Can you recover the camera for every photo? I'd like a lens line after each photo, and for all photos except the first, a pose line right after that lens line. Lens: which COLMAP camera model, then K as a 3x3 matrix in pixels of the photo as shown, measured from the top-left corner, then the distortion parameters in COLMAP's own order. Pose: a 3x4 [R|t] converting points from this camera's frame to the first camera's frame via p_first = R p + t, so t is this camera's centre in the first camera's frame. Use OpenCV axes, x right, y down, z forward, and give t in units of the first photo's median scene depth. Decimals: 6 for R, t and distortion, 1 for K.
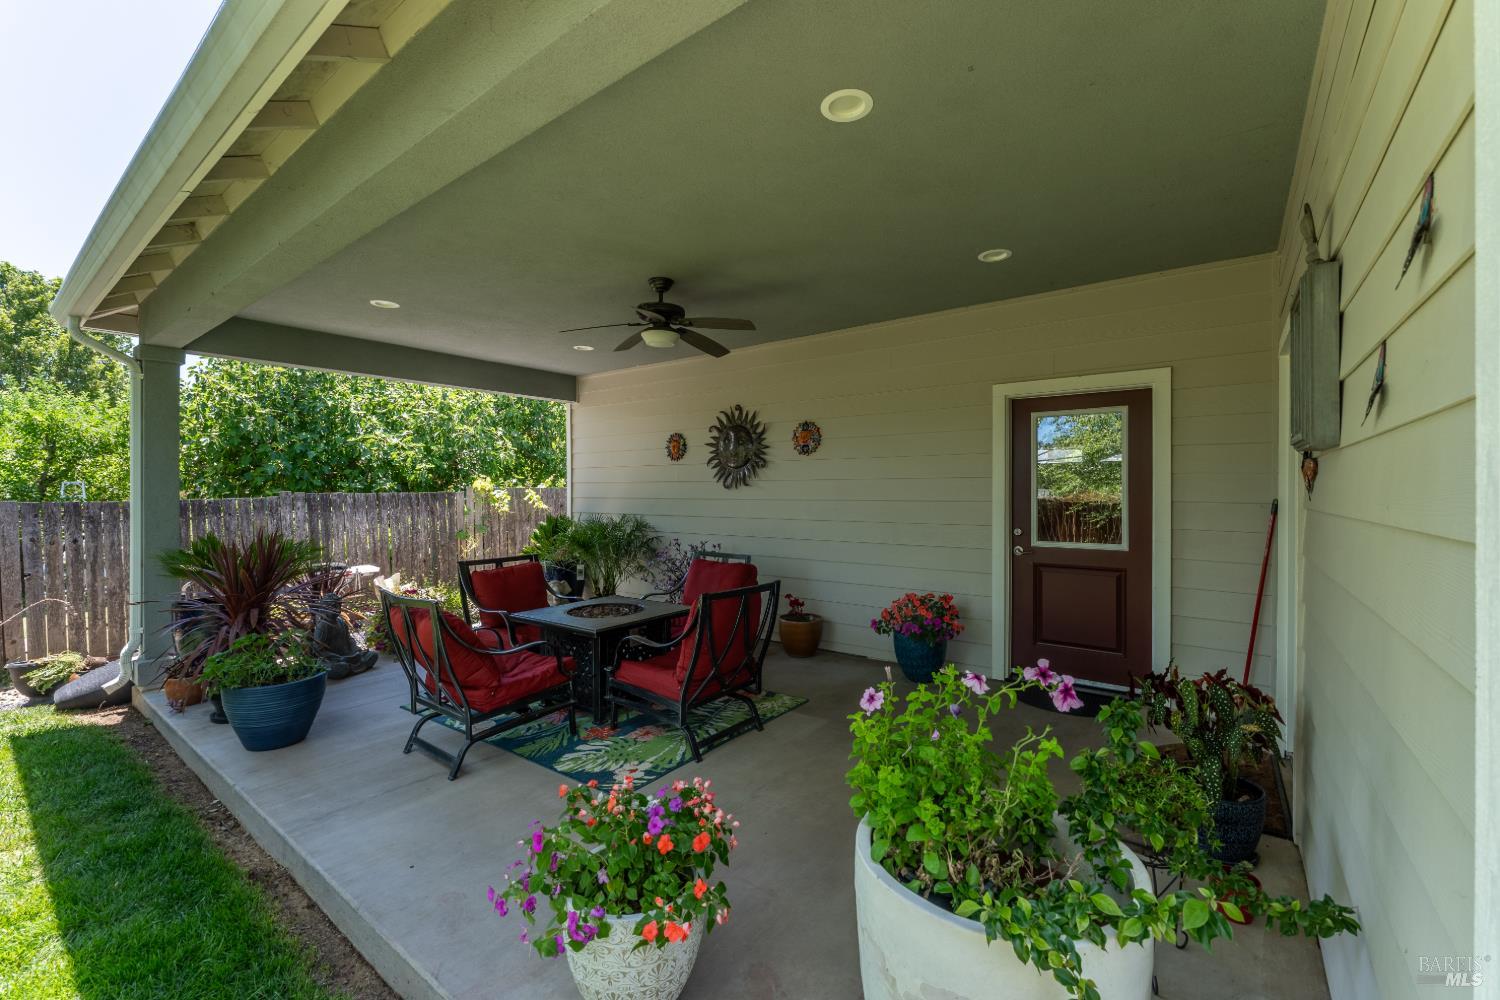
lens RADIAL K [[605.5, 0, 751.5], [0, 605.5, 500.7], [0, 0, 1]] dist [0.000740, -0.000812]
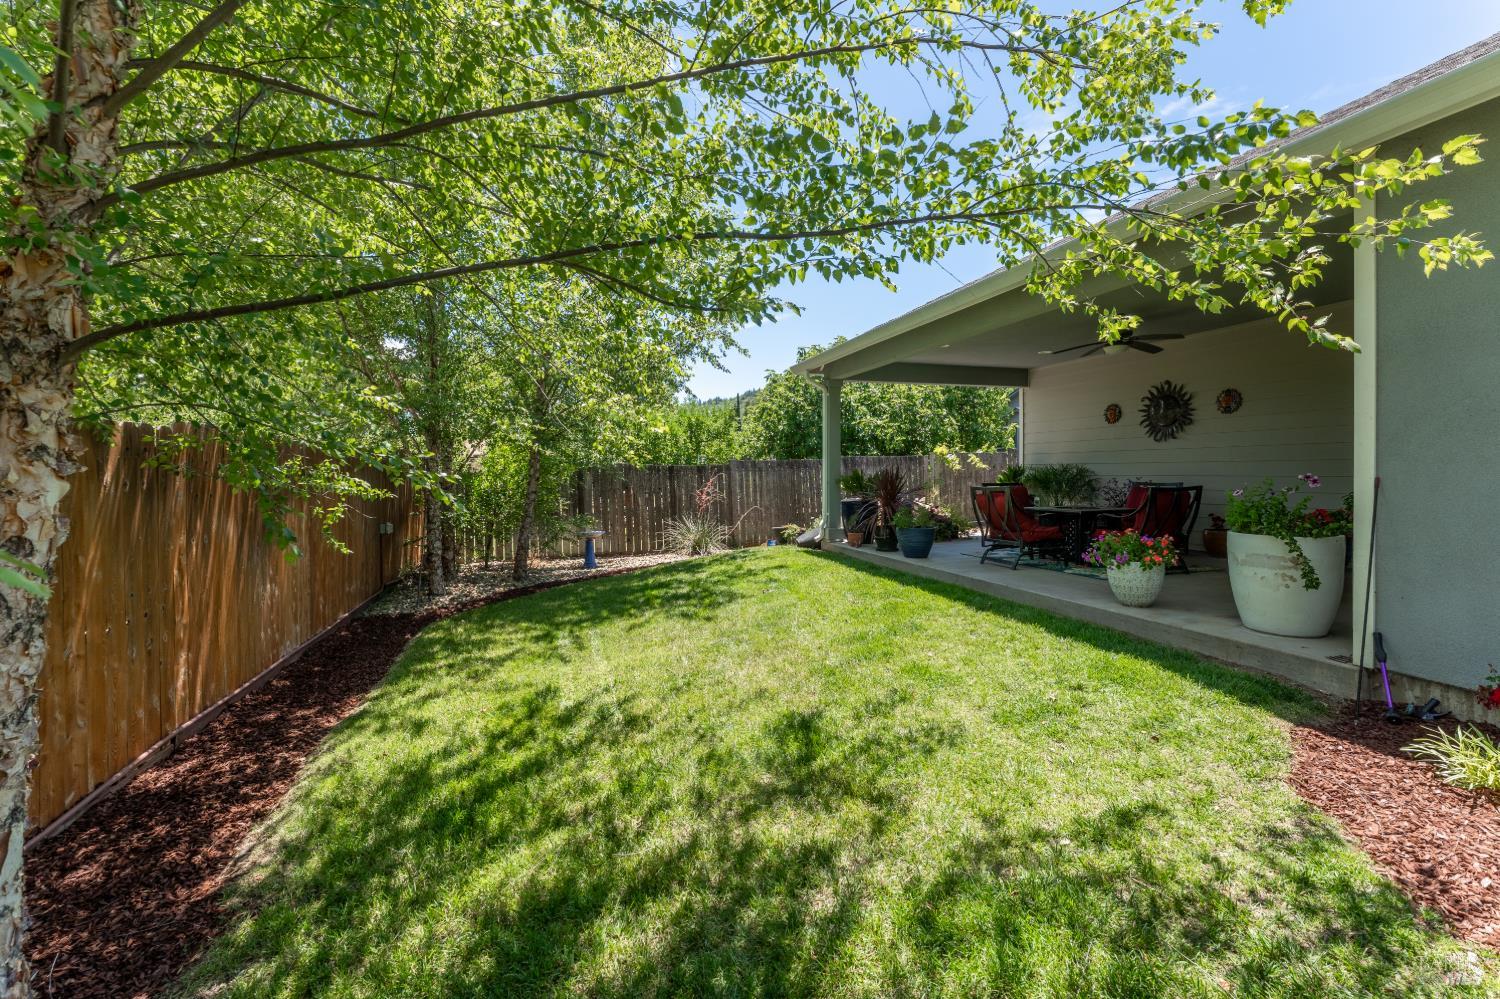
lens RADIAL K [[605.5, 0, 743.2], [0, 605.5, 485.3], [0, 0, 1]] dist [0.000740, -0.000812]
pose [[0.820413, 0.007372, -0.571724, -0.015140], [-0.001846, 0.999946, 0.010245, 0.042666], [0.571769, -0.007350, 0.820382, -0.429049]]
